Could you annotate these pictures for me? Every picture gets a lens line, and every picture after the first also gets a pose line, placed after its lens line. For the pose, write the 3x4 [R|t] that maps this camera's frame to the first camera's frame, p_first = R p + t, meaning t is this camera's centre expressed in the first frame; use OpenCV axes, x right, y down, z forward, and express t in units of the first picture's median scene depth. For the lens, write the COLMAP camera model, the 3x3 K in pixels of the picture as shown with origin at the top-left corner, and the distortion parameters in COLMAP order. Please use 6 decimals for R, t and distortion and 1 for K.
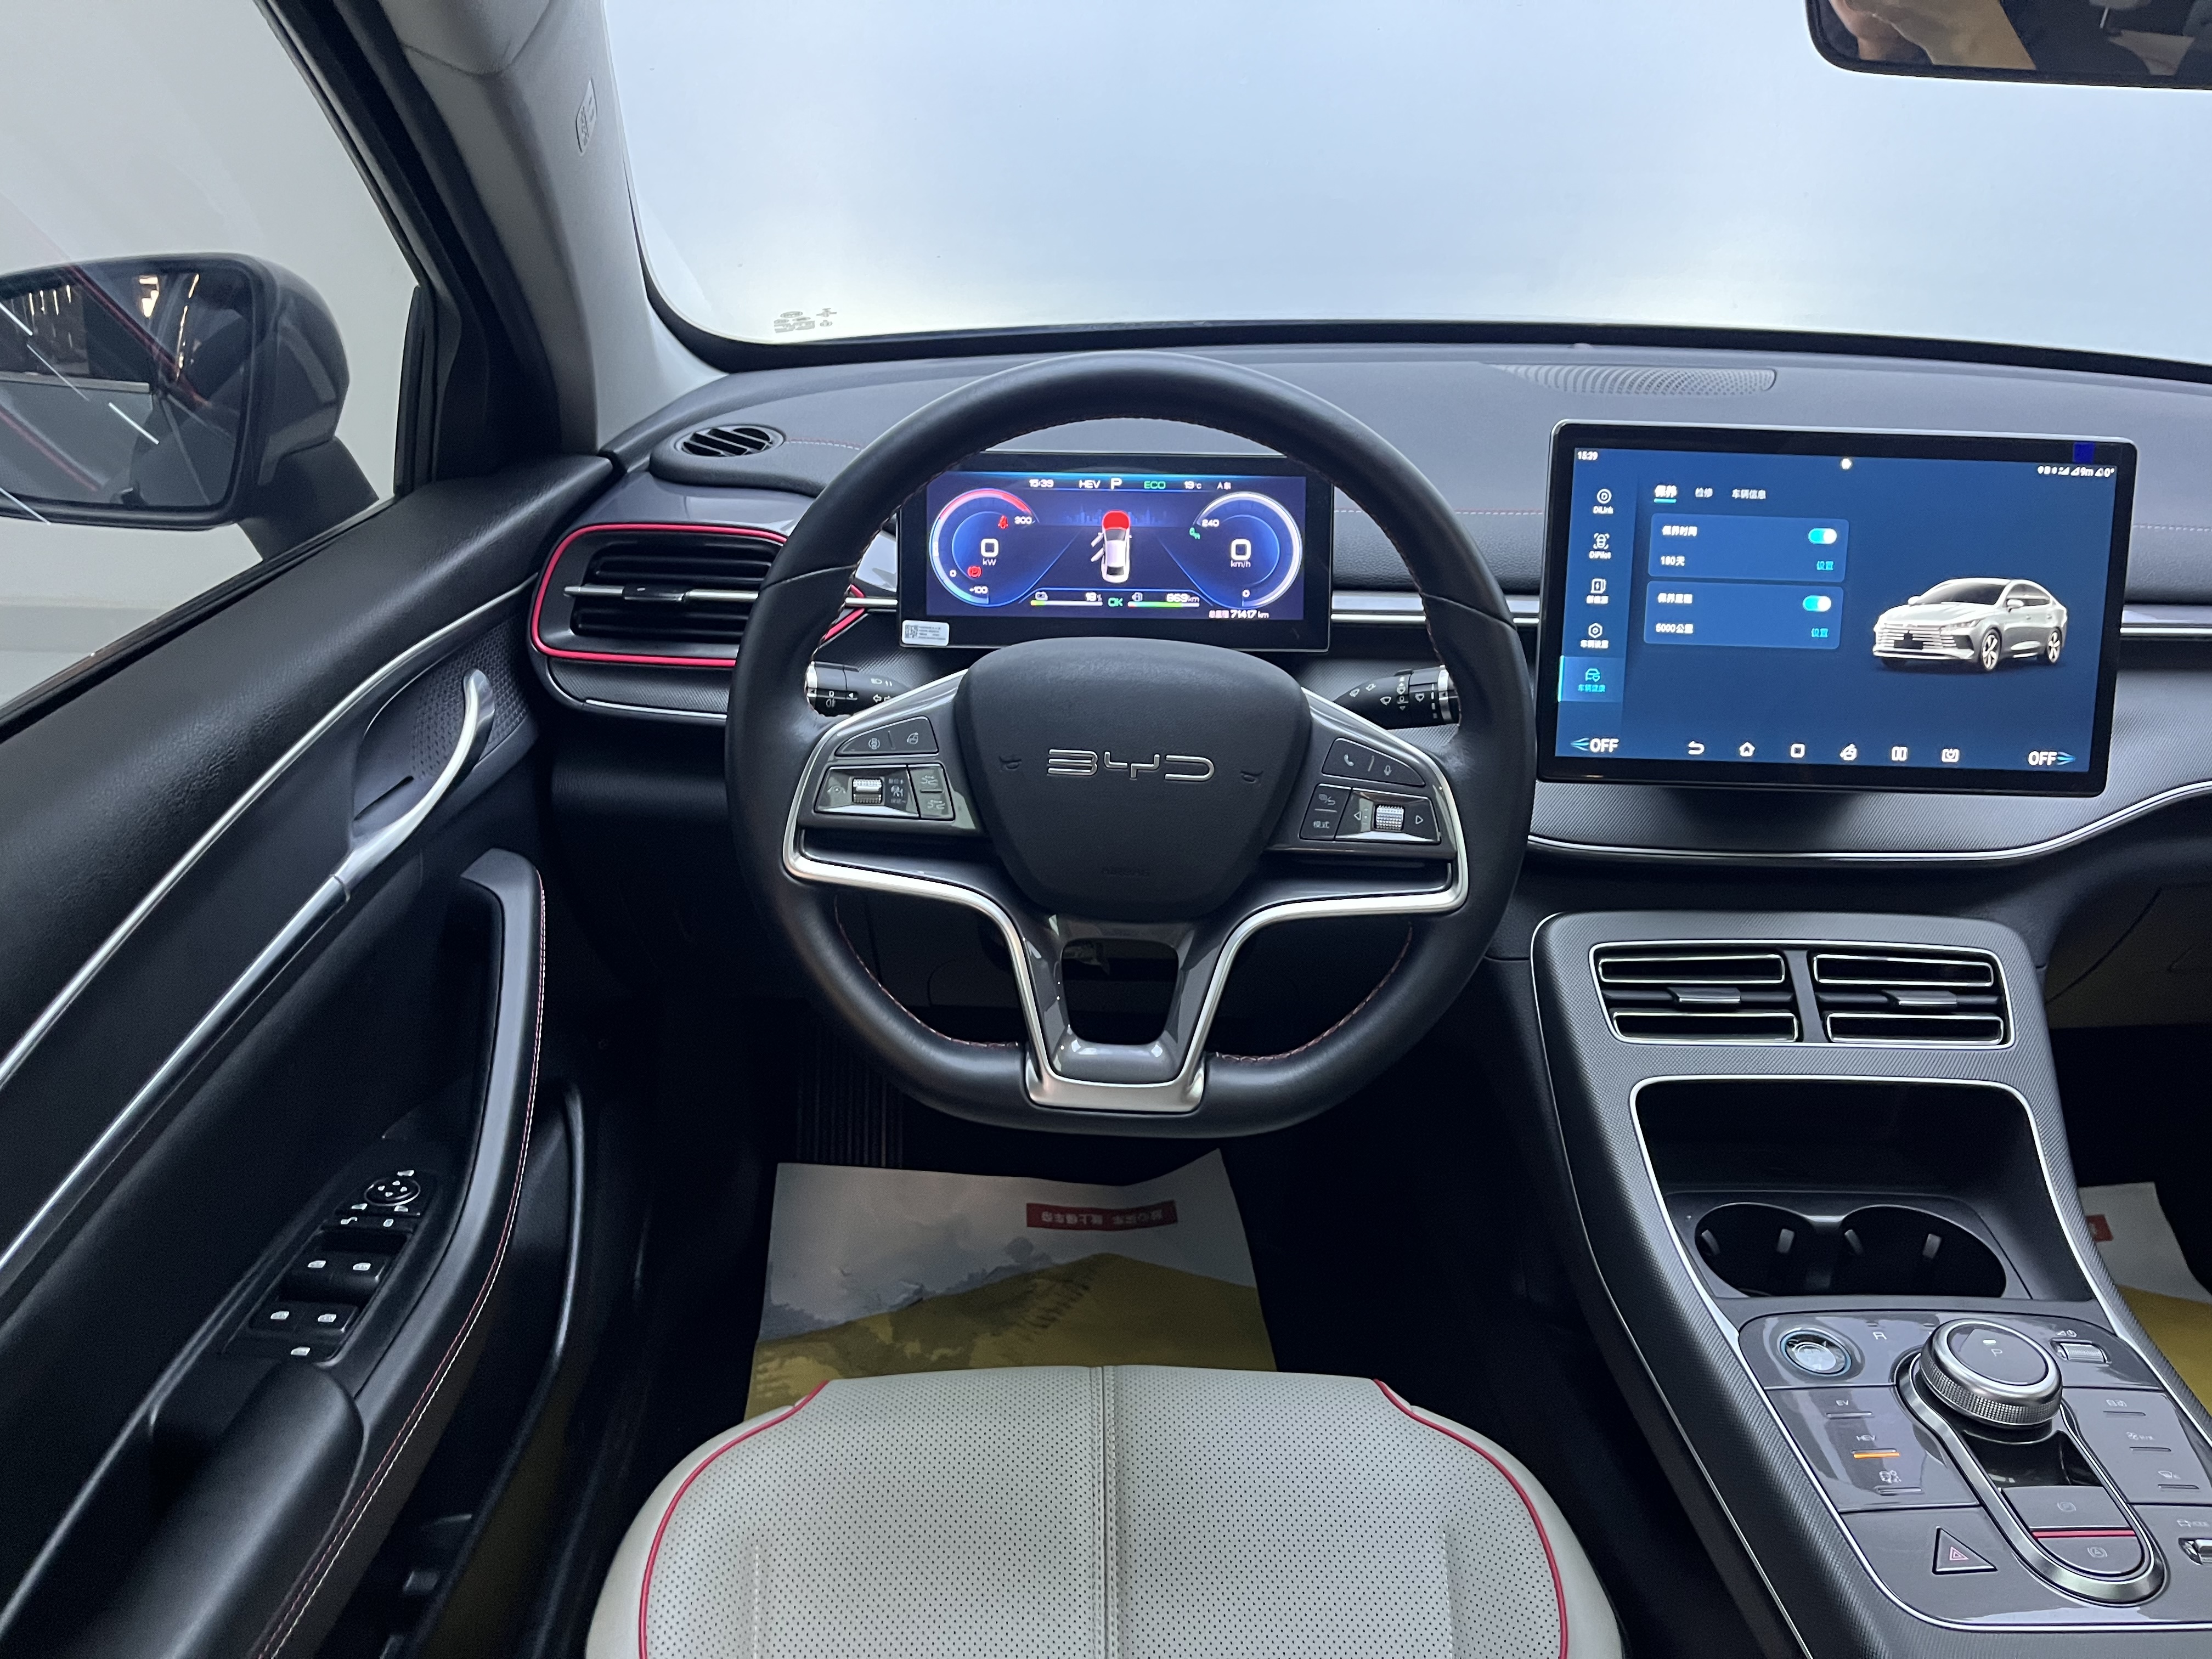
lens RADIAL K [[1677.1, 0, 1106.0], [0, 1677.1, 829.5], [0, 0, 1]] dist [0.067831, -0.083134]
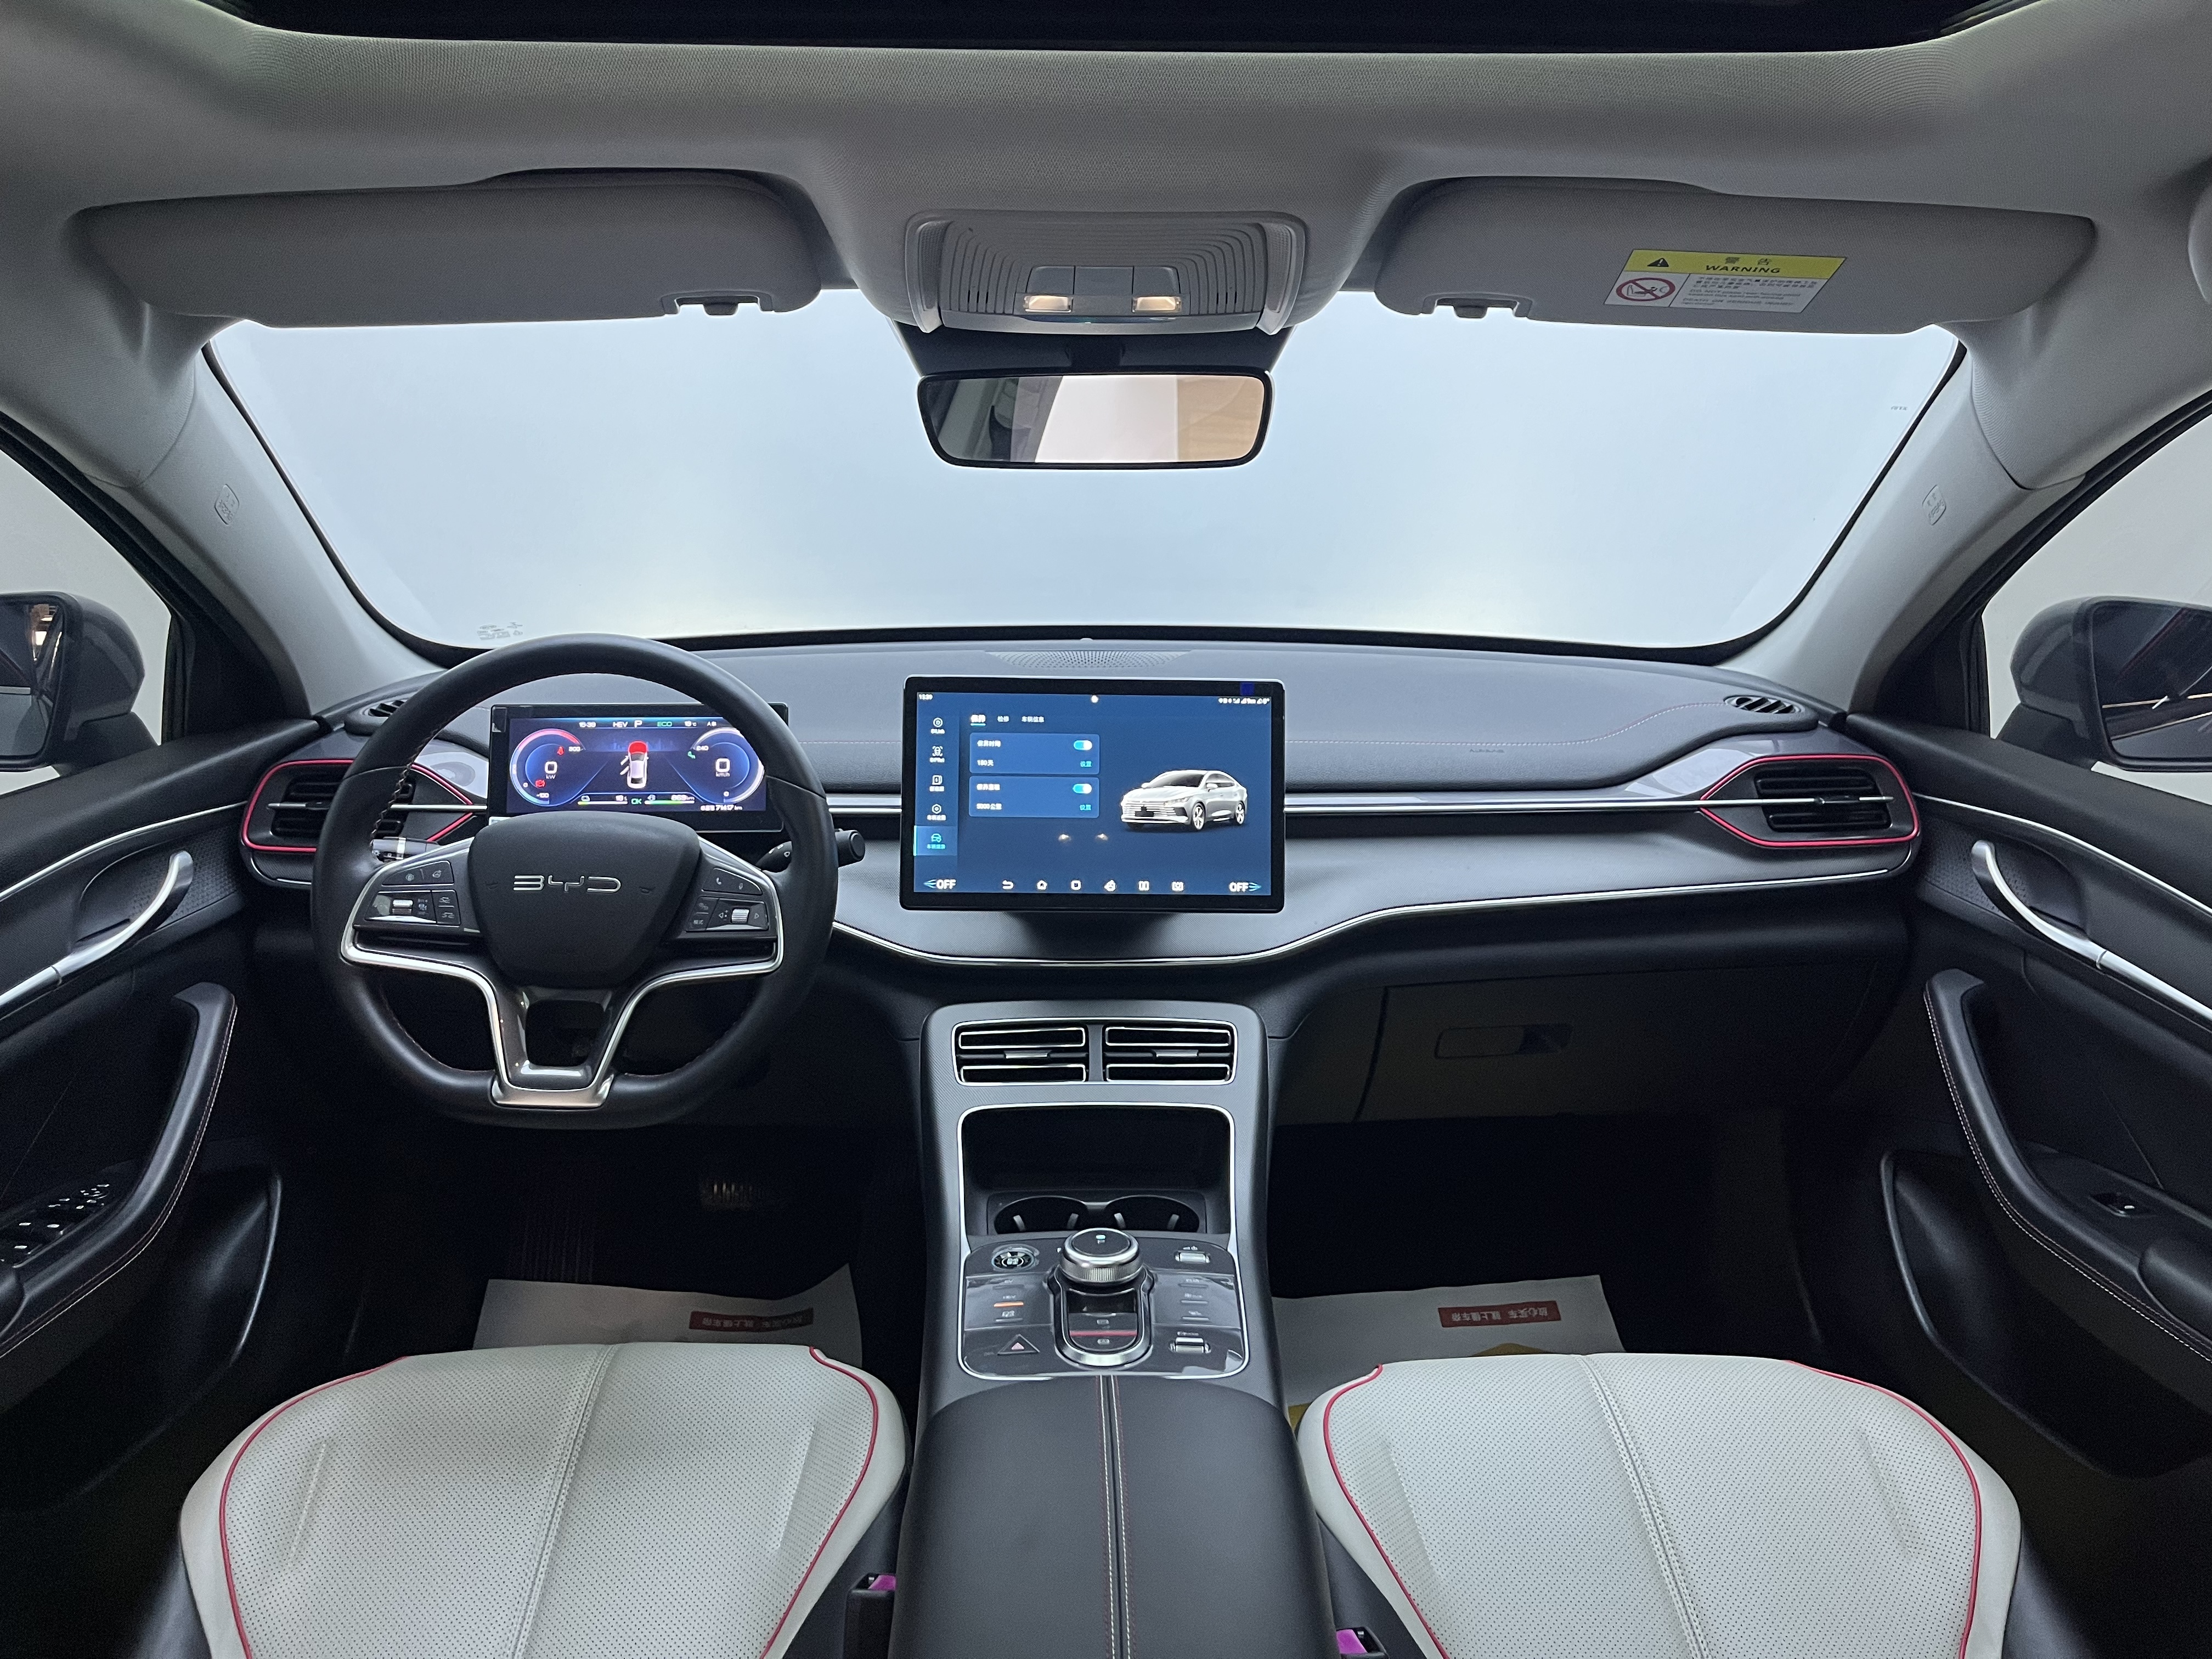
lens RADIAL K [[1677.1, 0, 1106.0], [0, 1677.1, 829.5], [0, 0, 1]] dist [0.067831, -0.083134]
pose [[0.999686, -0.024149, -0.006759, 0.448124], [0.022454, 0.982007, -0.187503, 0.184830], [0.011166, 0.187292, 0.982241, -0.471075]]
